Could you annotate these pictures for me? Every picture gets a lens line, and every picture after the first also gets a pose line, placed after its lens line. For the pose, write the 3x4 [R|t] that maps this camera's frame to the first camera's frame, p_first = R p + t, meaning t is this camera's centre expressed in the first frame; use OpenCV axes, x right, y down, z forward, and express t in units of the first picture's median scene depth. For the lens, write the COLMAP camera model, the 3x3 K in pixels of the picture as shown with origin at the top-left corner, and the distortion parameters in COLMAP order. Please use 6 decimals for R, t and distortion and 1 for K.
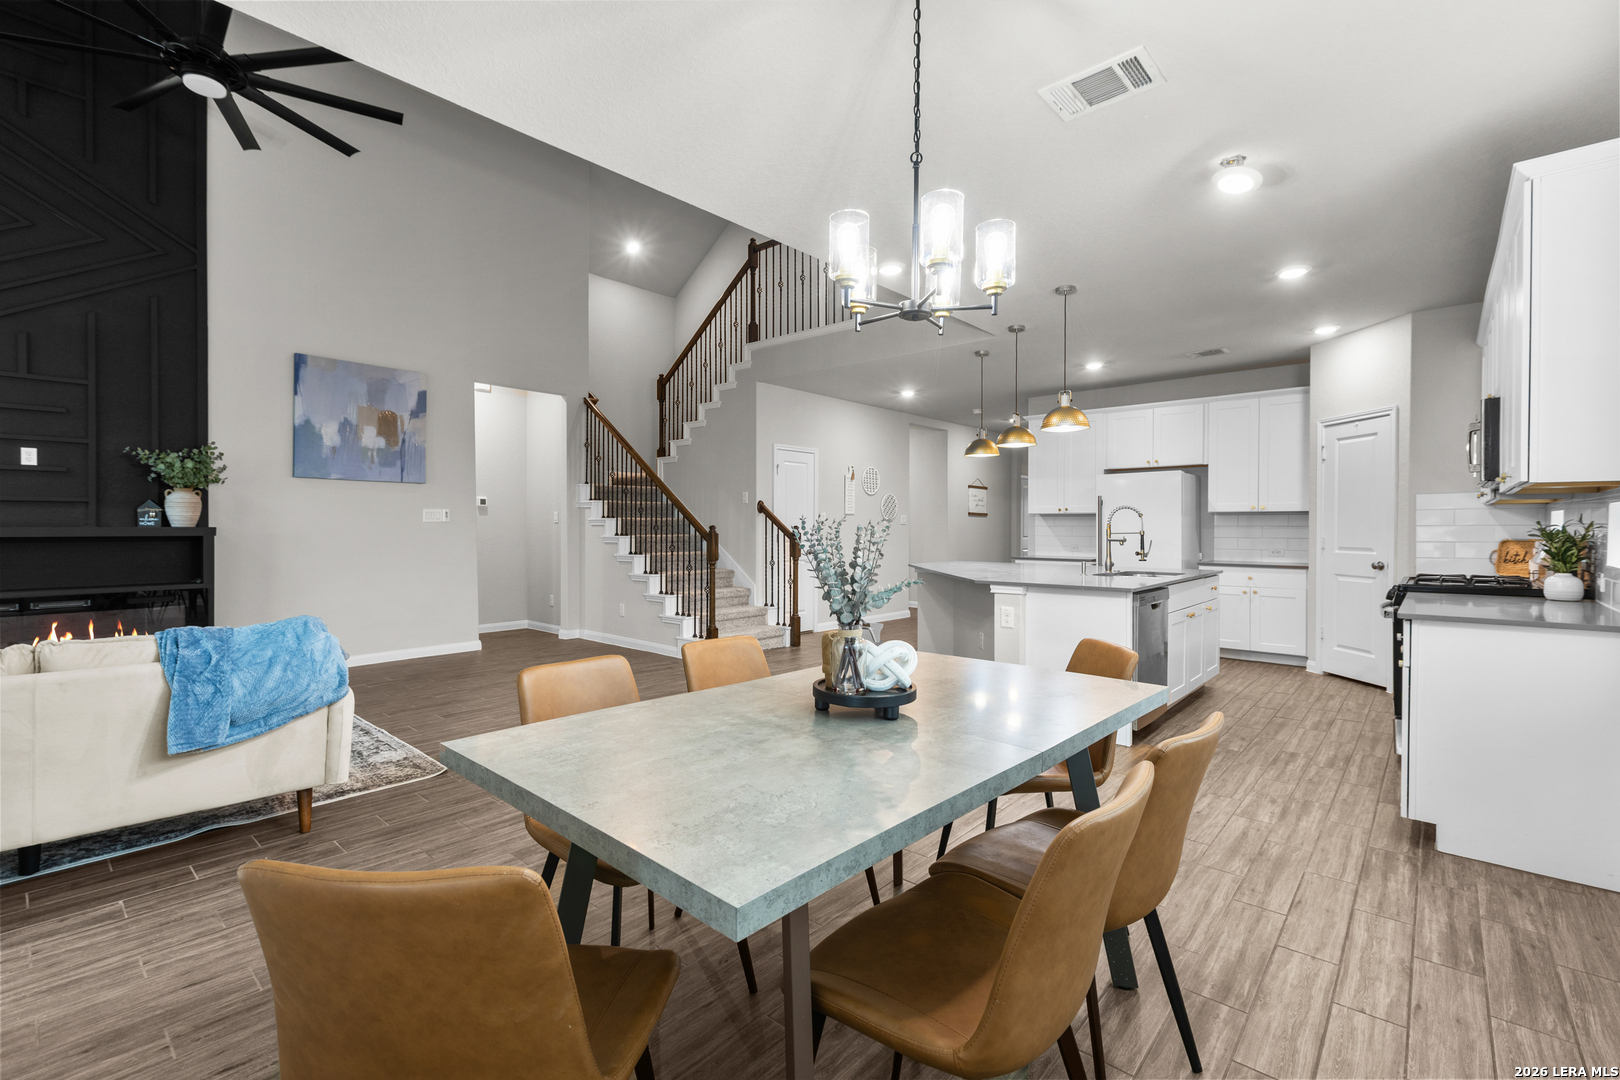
lens RADIAL K [[707.4, 0, 810.6], [0, 707.4, 530.7], [0, 0, 1]] dist [0.001036, 0.000060]
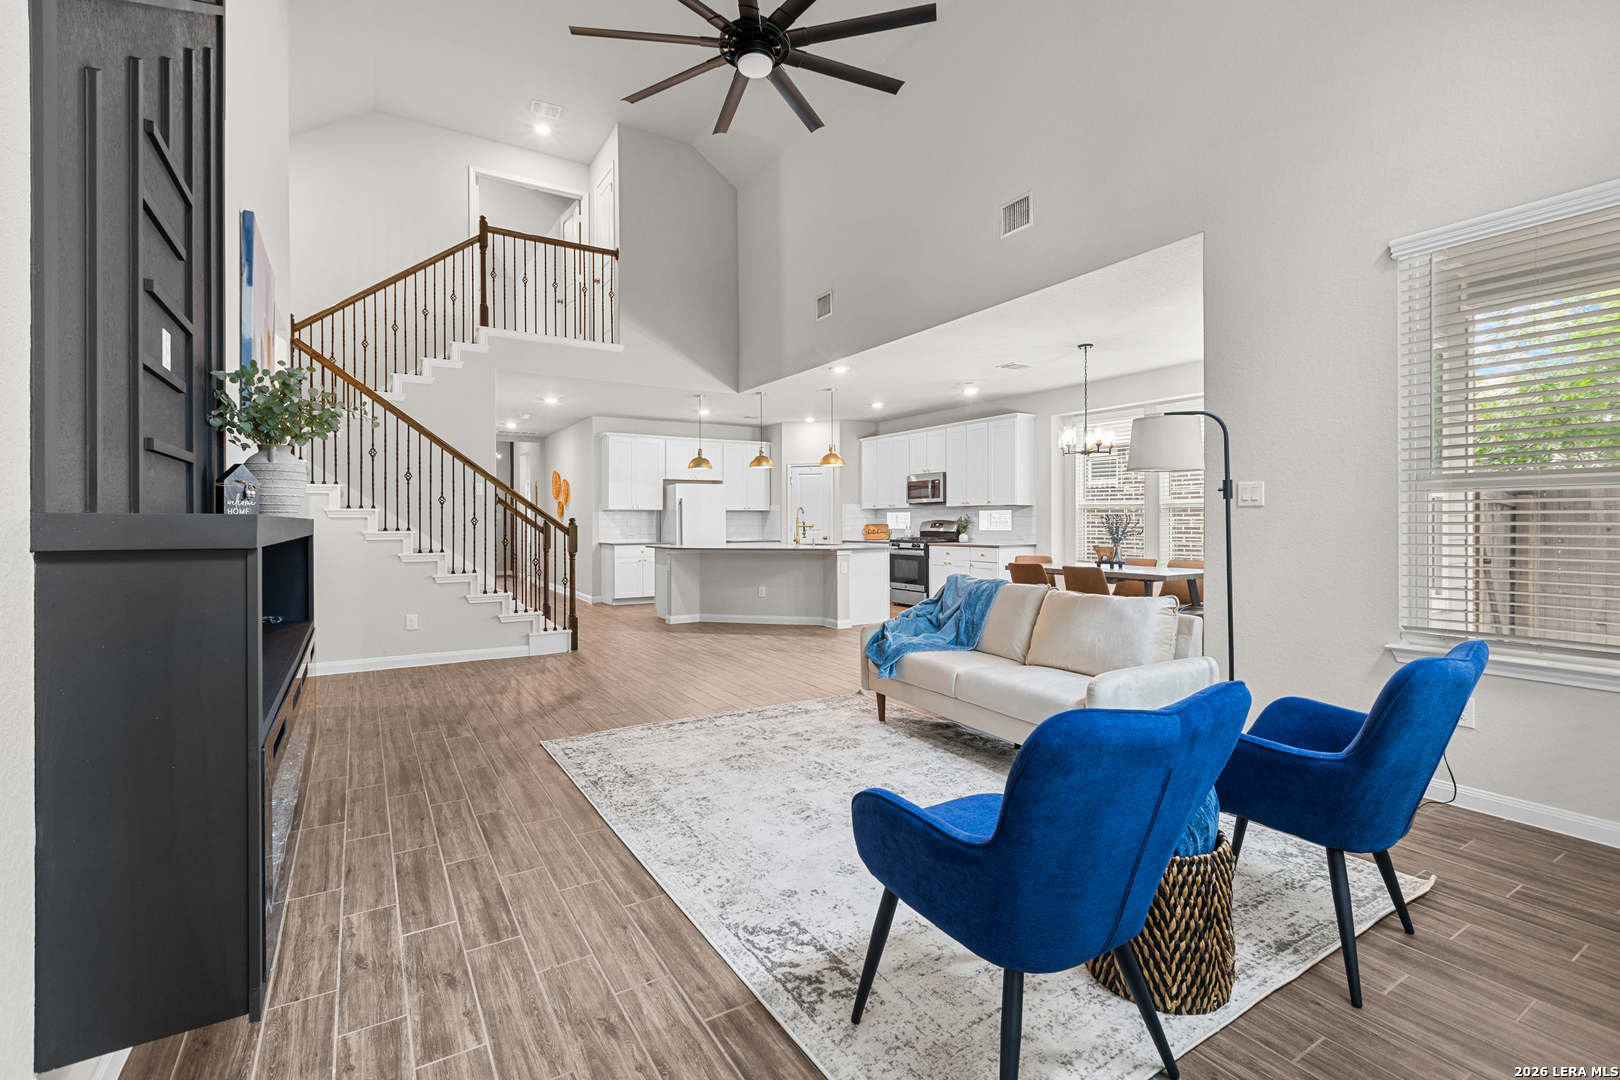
lens RADIAL K [[707.4, 0, 810.1], [0, 707.4, 529.1], [0, 0, 1]] dist [0.001036, 0.000060]
pose [[0.275271, -0.013345, 0.961274, -1.029173], [0.009744, 0.999891, 0.011090, -0.000146], [-0.961317, 0.006314, 0.275371, 0.373759]]
